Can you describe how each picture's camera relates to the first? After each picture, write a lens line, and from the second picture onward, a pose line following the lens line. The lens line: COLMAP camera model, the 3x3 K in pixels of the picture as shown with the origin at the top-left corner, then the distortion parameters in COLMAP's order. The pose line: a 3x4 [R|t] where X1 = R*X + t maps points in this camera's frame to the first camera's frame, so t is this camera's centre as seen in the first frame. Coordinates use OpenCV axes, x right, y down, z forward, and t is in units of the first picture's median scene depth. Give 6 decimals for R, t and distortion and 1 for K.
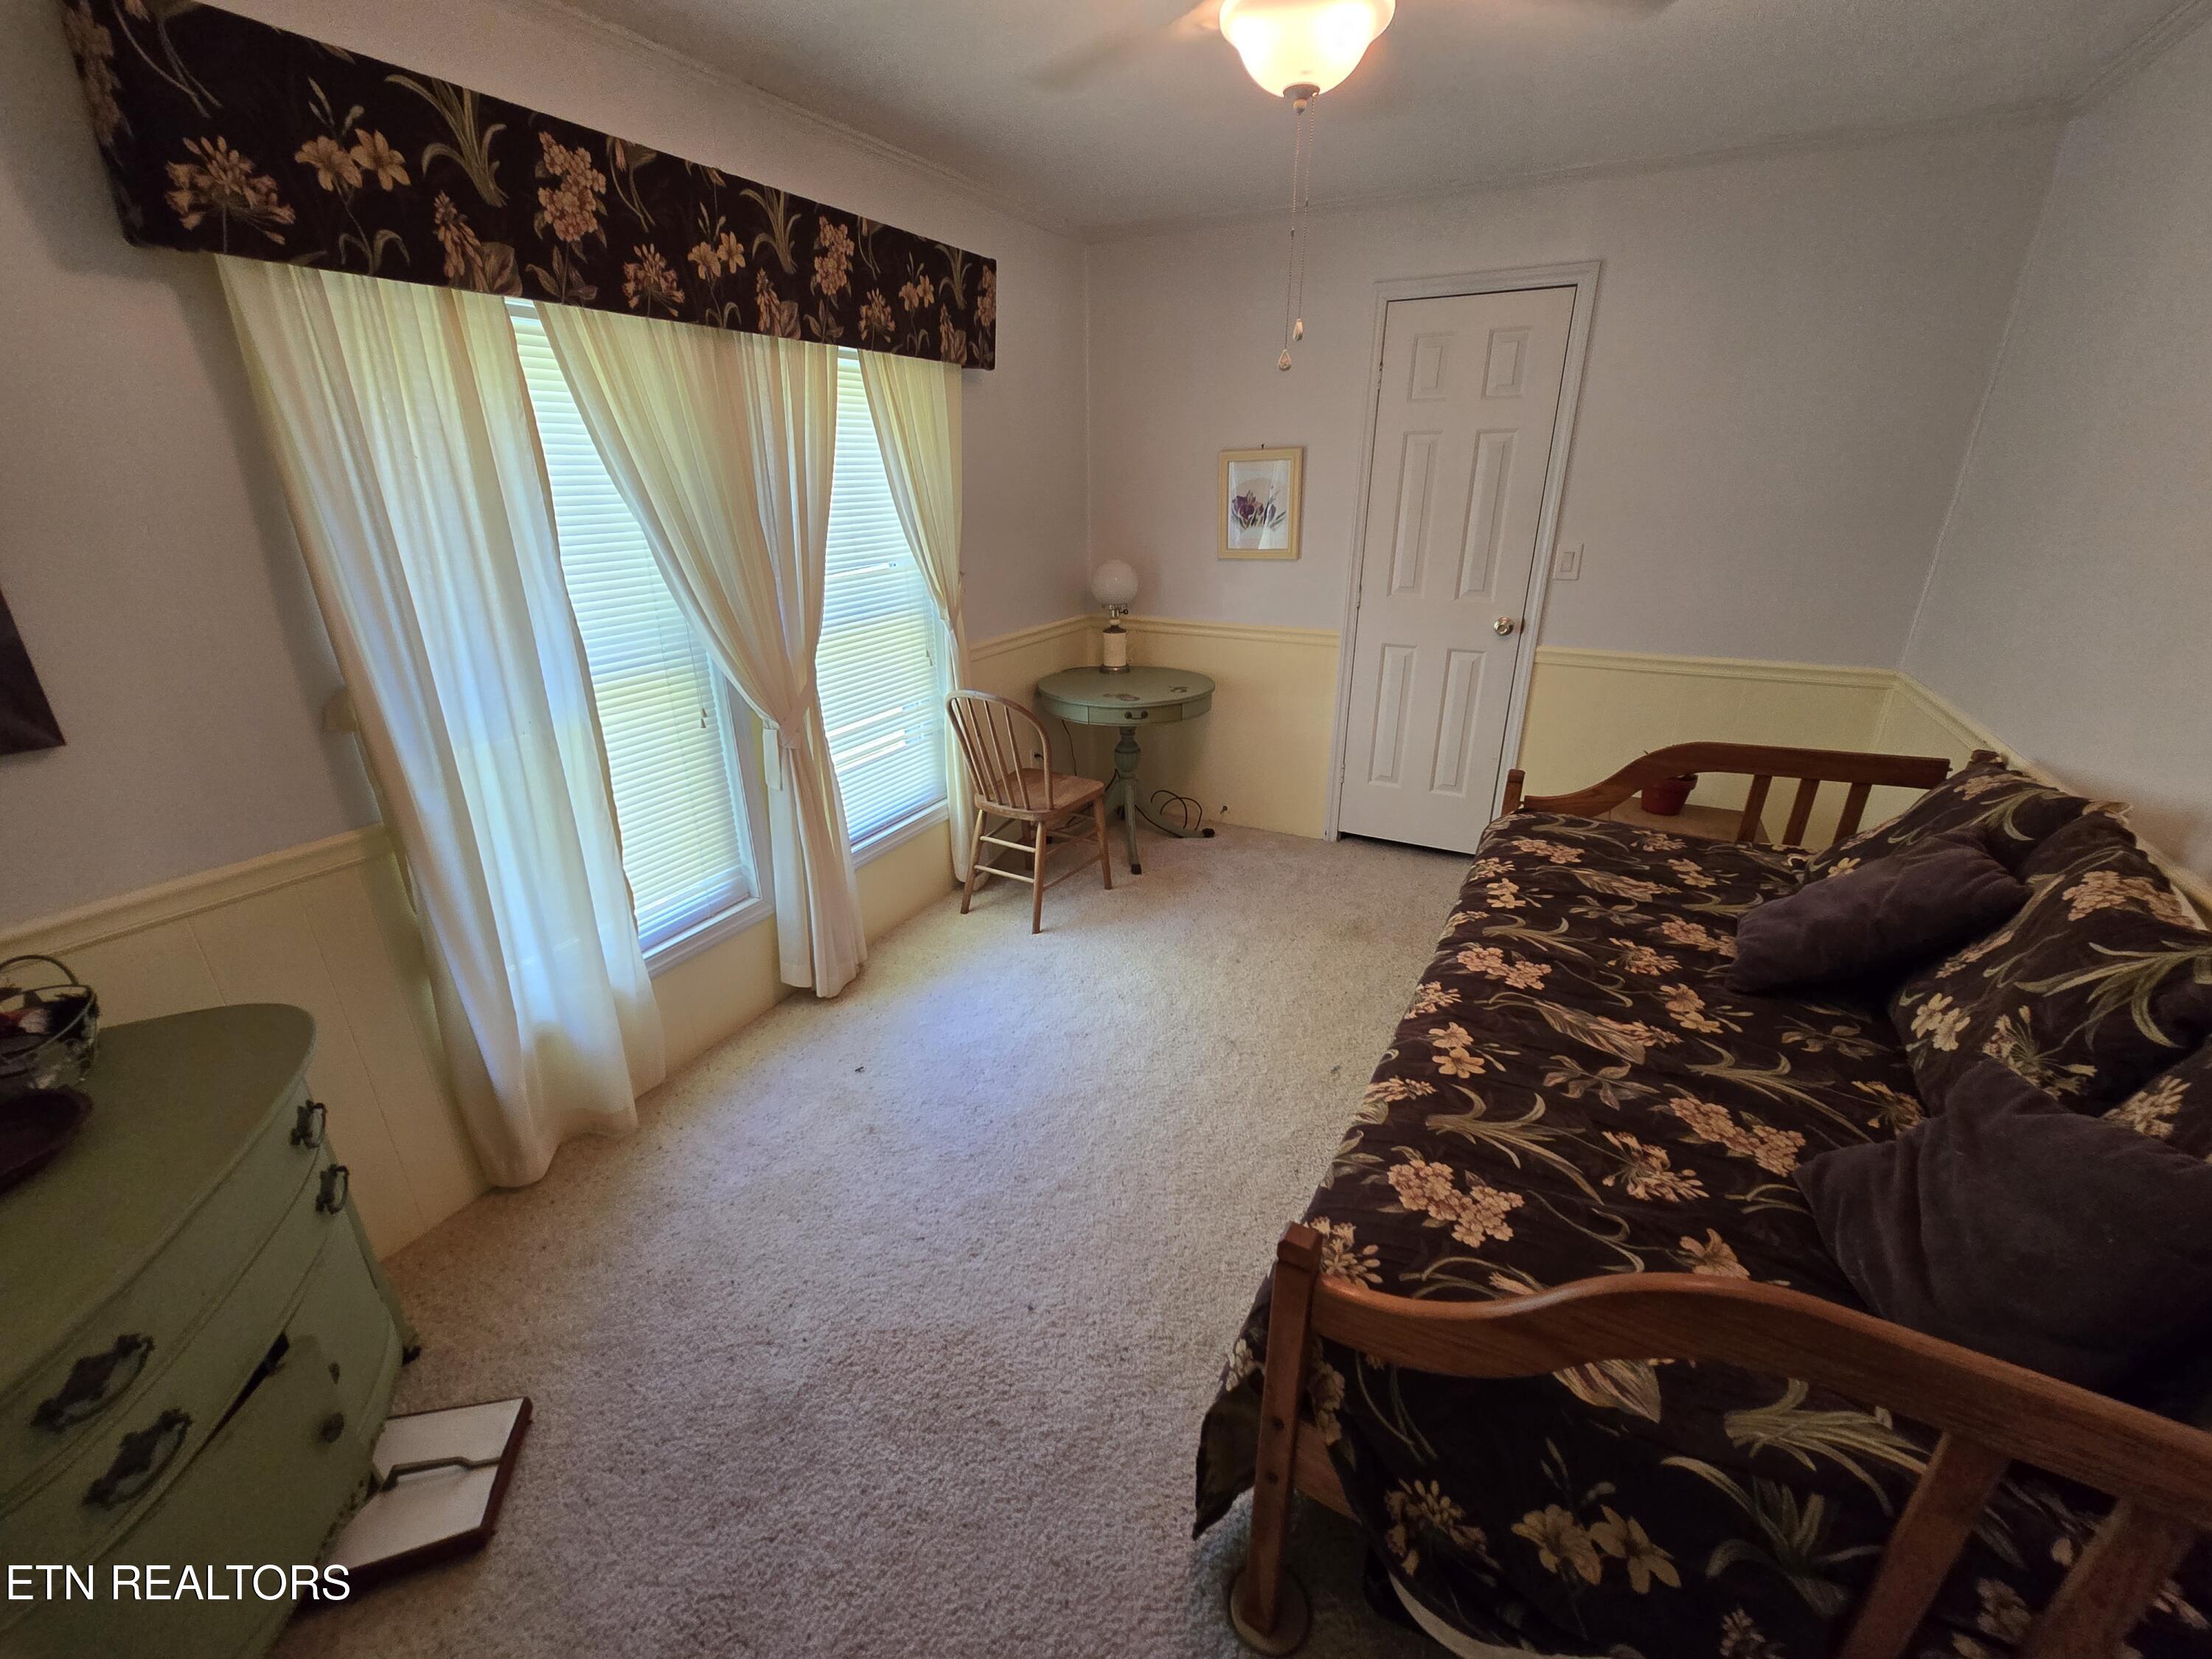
lens RADIAL K [[897.3, 0, 1106.0], [0, 897.3, 829.5], [0, 0, 1]] dist [-0.001782, -0.000107]
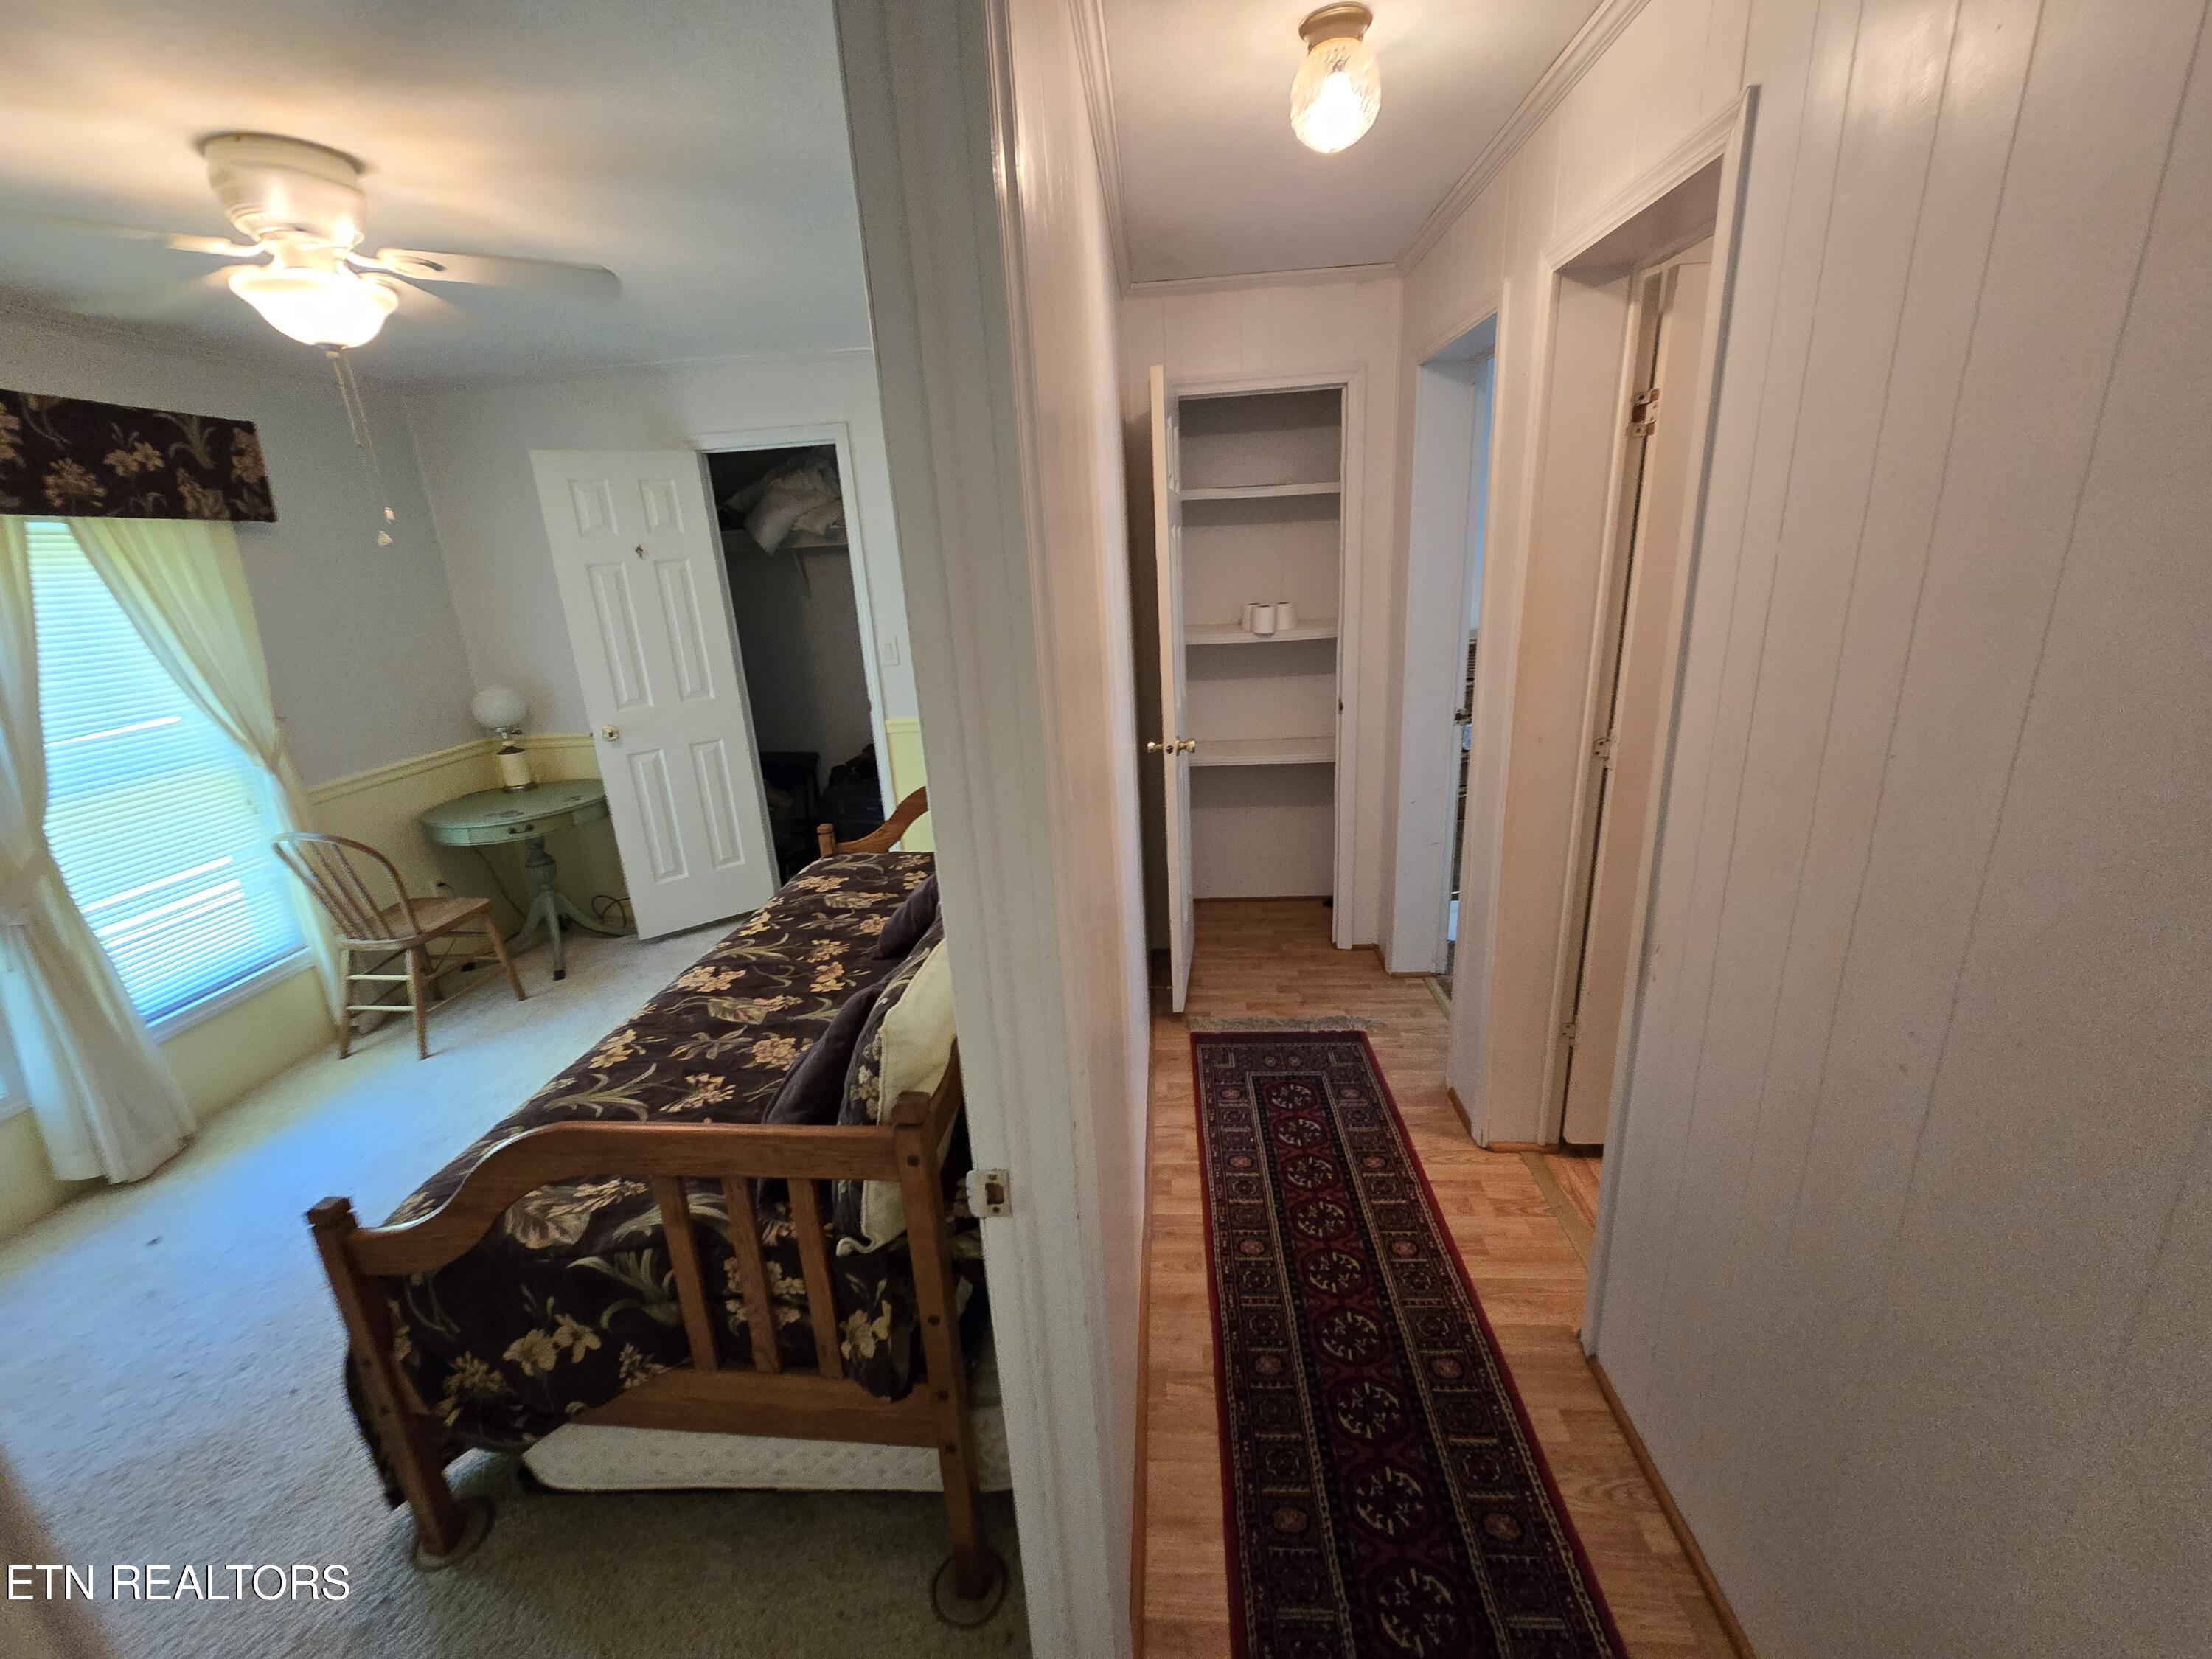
lens RADIAL K [[902.0, 0, 1101.6], [0, 902.0, 832.3], [0, 0, 1]] dist [-0.003788, 0.000441]
pose [[0.913992, -0.163085, 0.371512, 0.338870], [0.195920, 0.979233, -0.052142, 0.082453], [-0.355293, 0.120444, 0.926963, -0.277077]]
